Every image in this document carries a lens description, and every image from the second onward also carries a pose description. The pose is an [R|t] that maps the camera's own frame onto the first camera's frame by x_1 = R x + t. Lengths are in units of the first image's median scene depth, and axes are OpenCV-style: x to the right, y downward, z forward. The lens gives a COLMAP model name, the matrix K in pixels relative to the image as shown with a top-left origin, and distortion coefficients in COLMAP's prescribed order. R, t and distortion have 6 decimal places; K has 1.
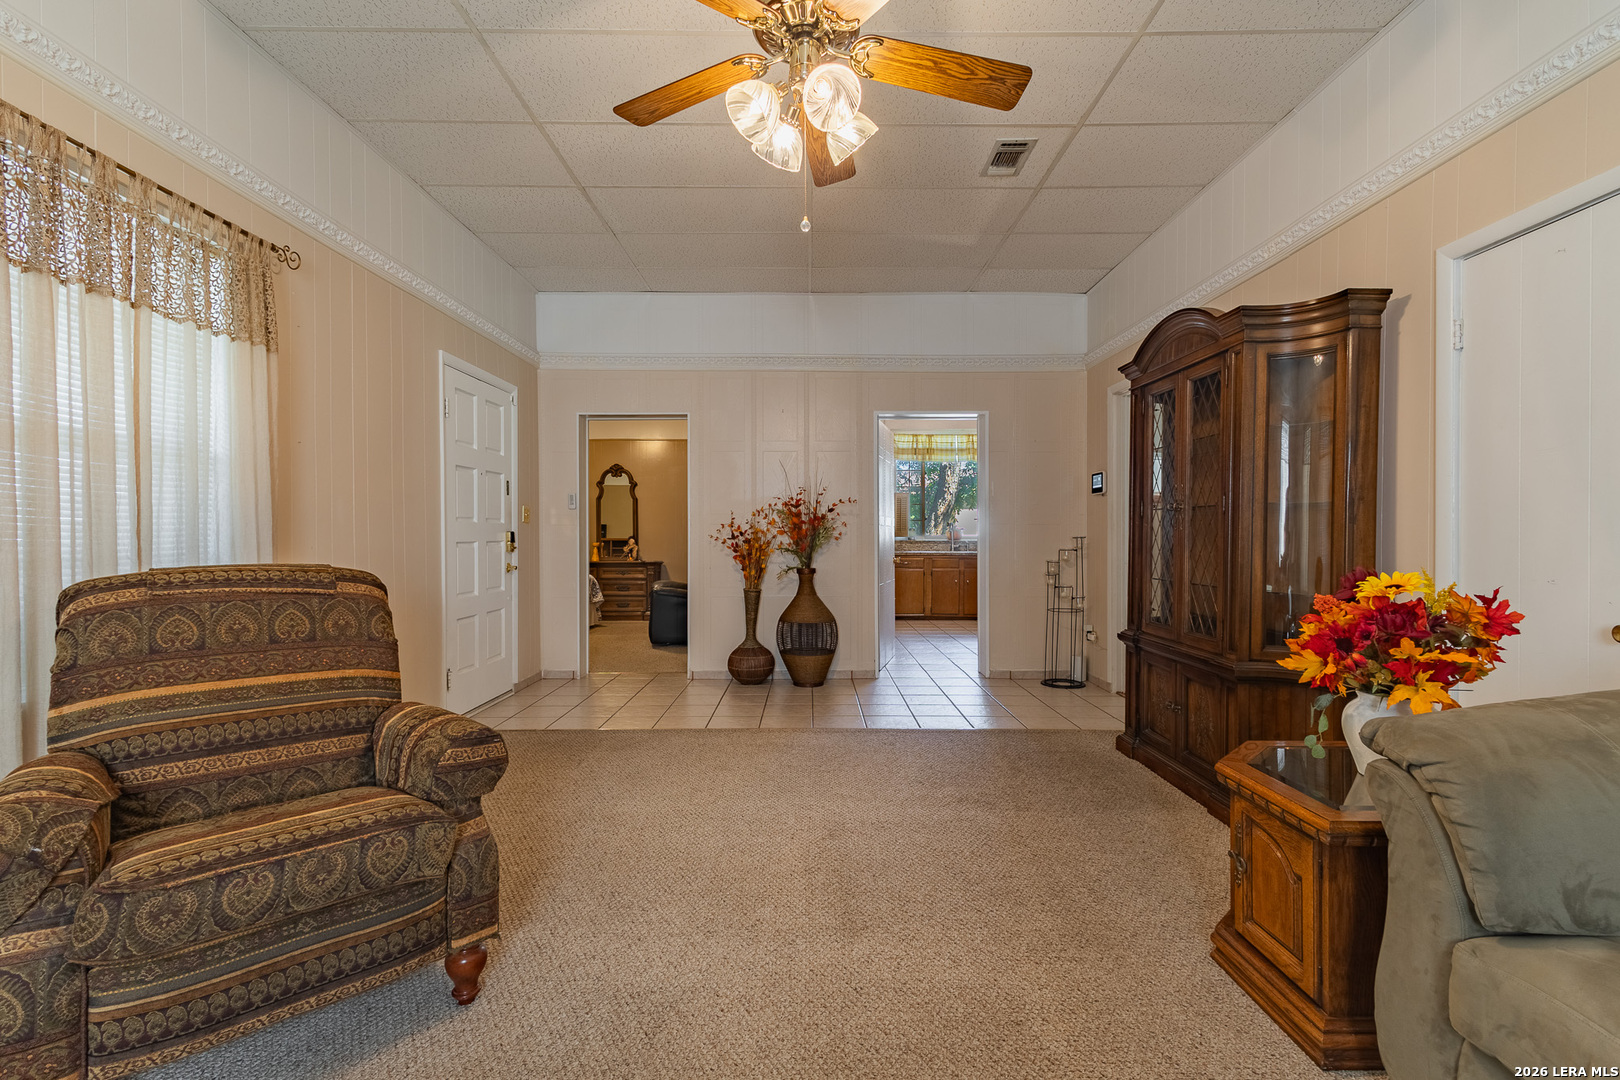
lens RADIAL K [[748.8, 0, 810.0], [0, 748.8, 540.0], [0, 0, 1]] dist [0.009104, -0.001160]
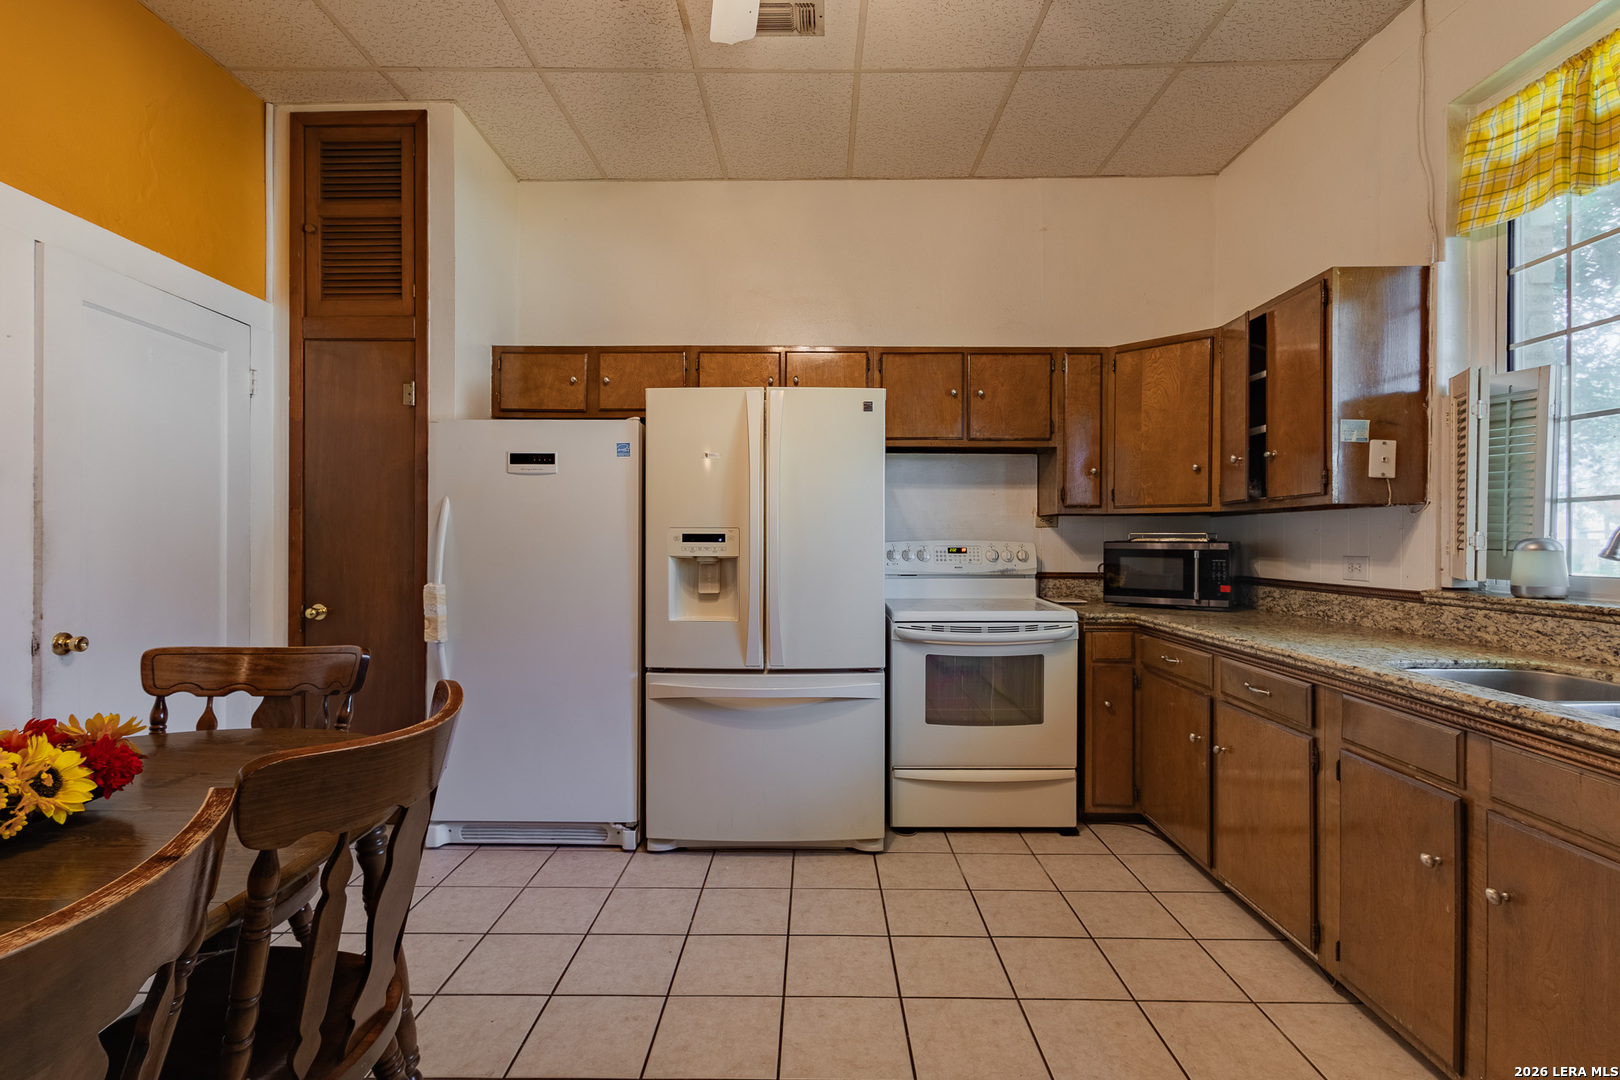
lens RADIAL K [[757.8, 0, 810.0], [0, 757.8, 540.0], [0, 0, 1]] dist [-0.000570, -0.000631]
pose [[-0.012232, 0.002890, -0.999921, 0.338279], [-0.014366, 0.999892, 0.003065, -0.013265], [0.999822, 0.014403, -0.012189, 0.805034]]
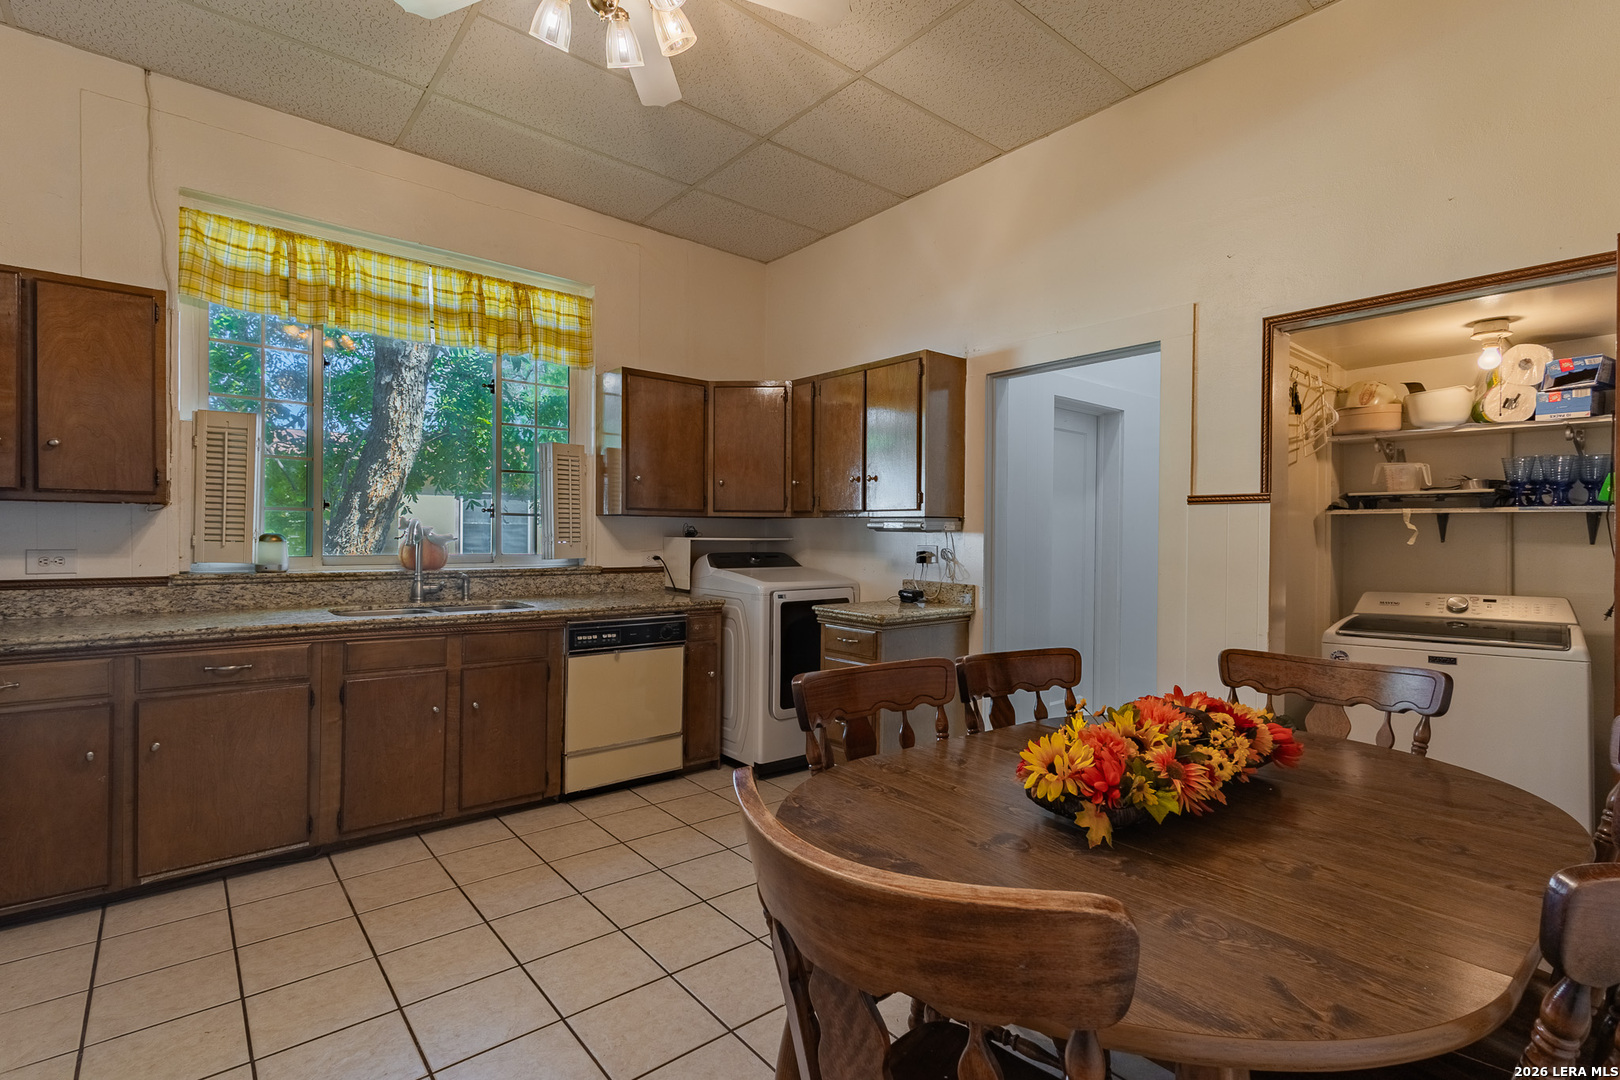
lens RADIAL K [[748.8, 0, 810.0], [0, 748.8, 540.0], [0, 0, 1]] dist [0.009104, -0.001160]
pose [[0.764541, 0.004836, 0.644557, 0.106078], [-0.006347, 0.999980, 0.000026, -0.014630], [-0.644544, -0.004111, 0.764557, 0.620205]]
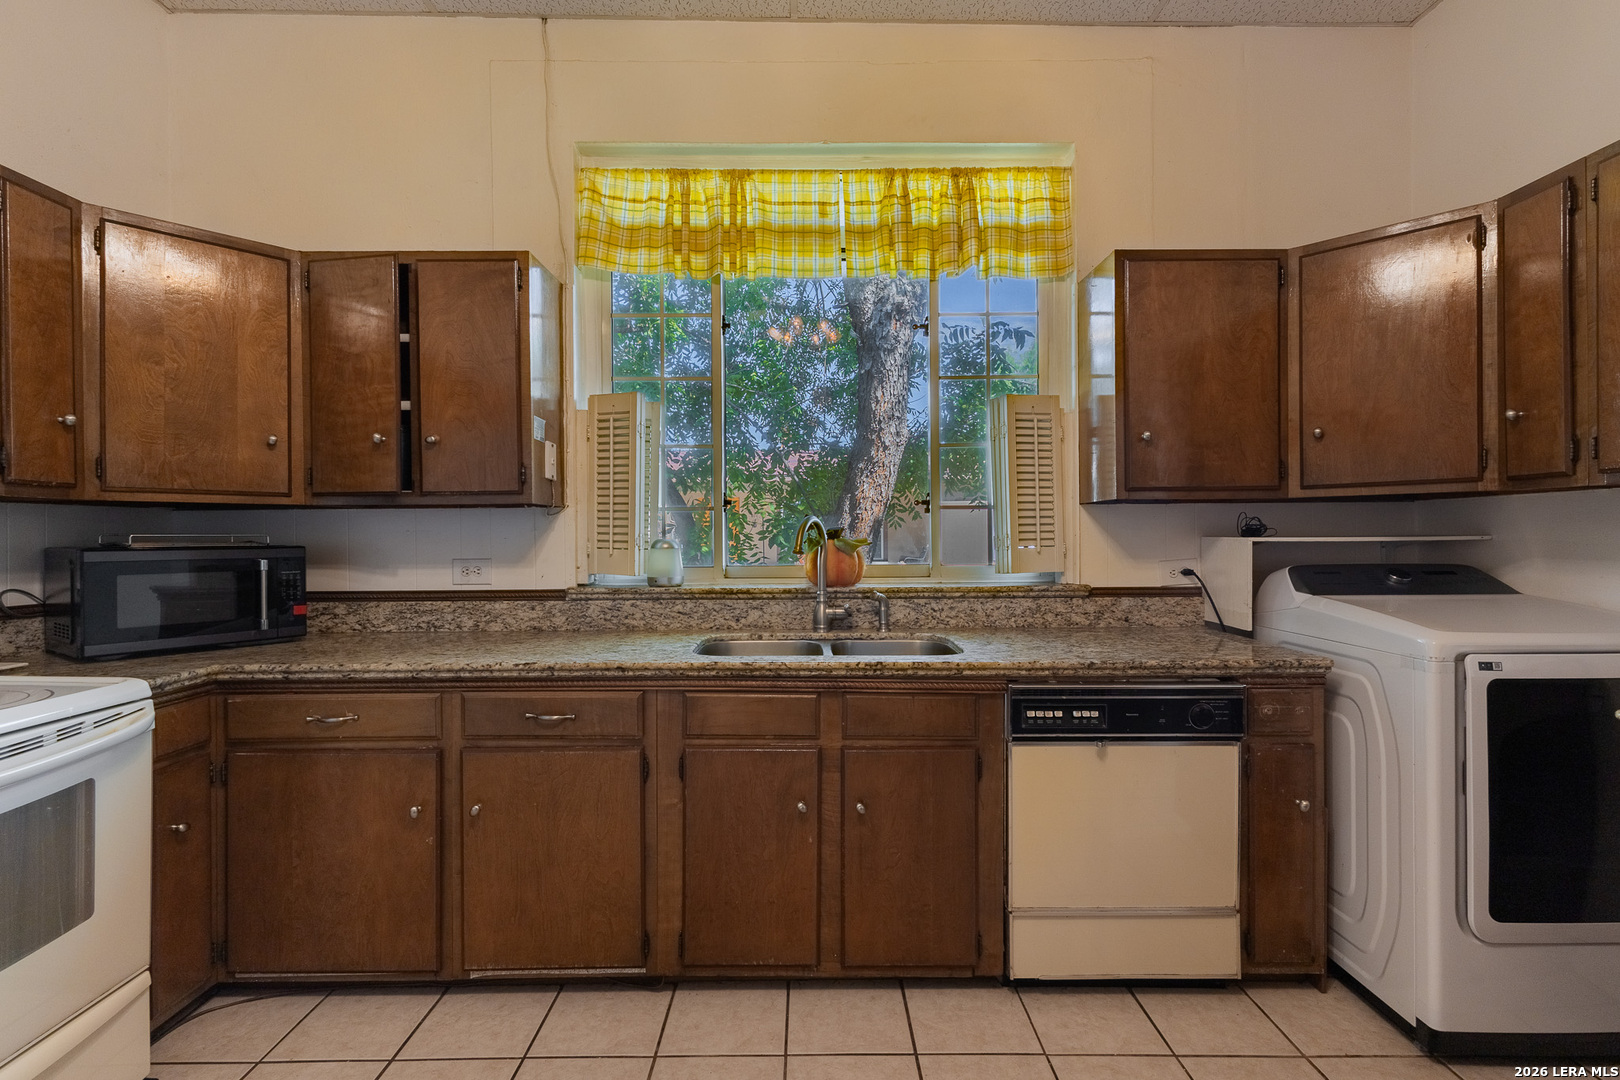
lens RADIAL K [[748.8, 0, 810.0], [0, 748.8, 540.0], [0, 0, 1]] dist [0.009104, -0.001160]
pose [[0.999986, -0.003768, 0.003579, 0.183348], [0.003783, 0.999984, -0.004240, -0.014283], [-0.003563, 0.004254, 0.999985, 0.745216]]
